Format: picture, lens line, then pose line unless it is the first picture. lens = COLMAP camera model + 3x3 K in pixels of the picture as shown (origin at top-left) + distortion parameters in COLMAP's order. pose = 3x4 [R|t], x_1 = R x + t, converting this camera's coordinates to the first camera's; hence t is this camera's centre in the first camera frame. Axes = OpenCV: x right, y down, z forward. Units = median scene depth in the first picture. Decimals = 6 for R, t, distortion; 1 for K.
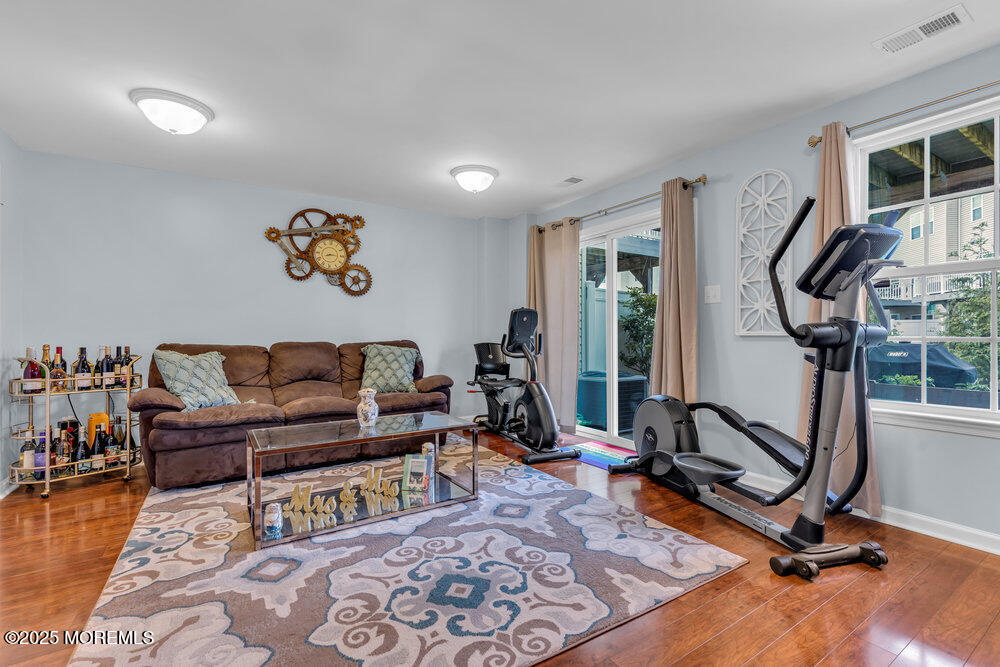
lens RADIAL K [[448.8, 0, 512.2], [0, 448.8, 338.5], [0, 0, 1]] dist [-0.005566, 0.002950]
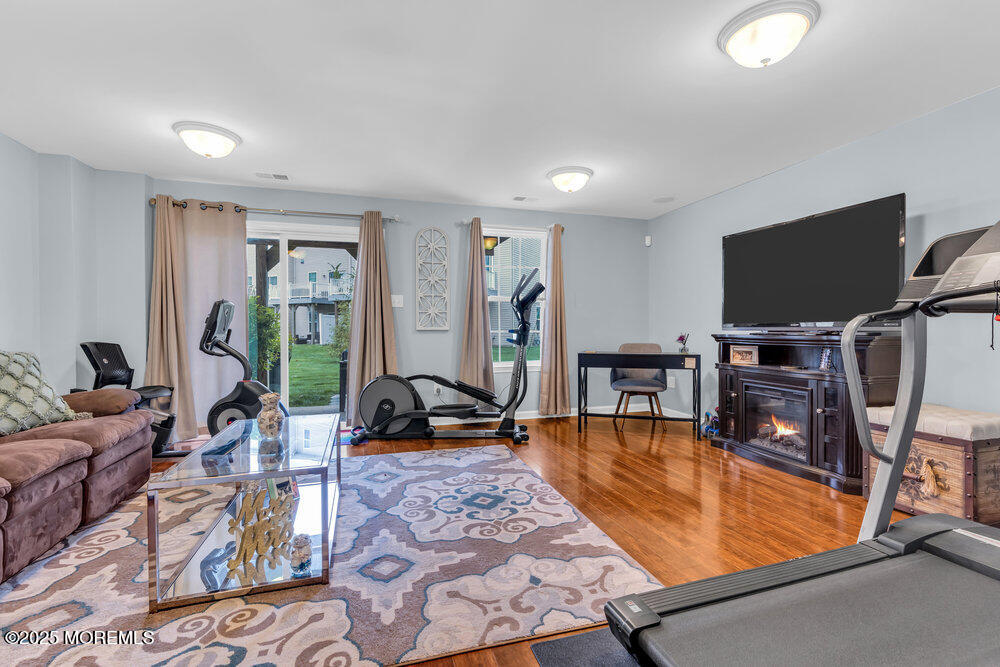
lens RADIAL K [[448.8, 0, 506.6], [0, 448.8, 332.2], [0, 0, 1]] dist [-0.005566, 0.002950]
pose [[0.274039, -0.005432, 0.961703, -1.239010], [0.012603, 0.999918, 0.002056, 0.002114], [-0.961636, 0.011557, 0.274085, 0.418773]]
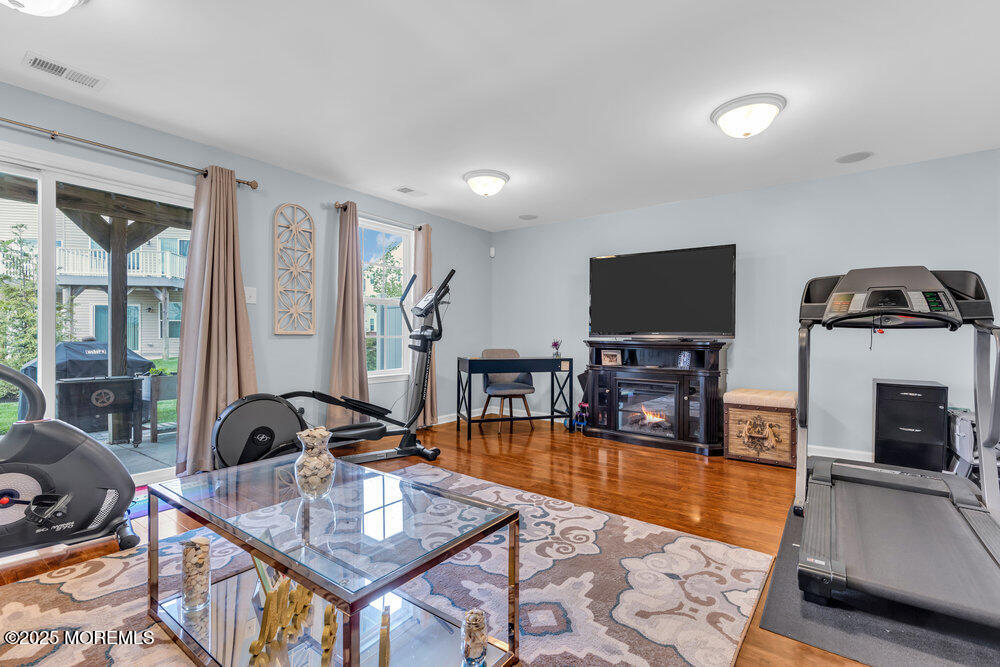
lens RADIAL K [[448.8, 0, 507.9], [0, 448.8, 335.5], [0, 0, 1]] dist [-0.005566, 0.002950]
pose [[-0.341679, 0.000365, 0.939817, -1.134387], [0.003149, 0.999995, 0.000756, -0.001853], [-0.939811, 0.003218, -0.341678, 1.183823]]
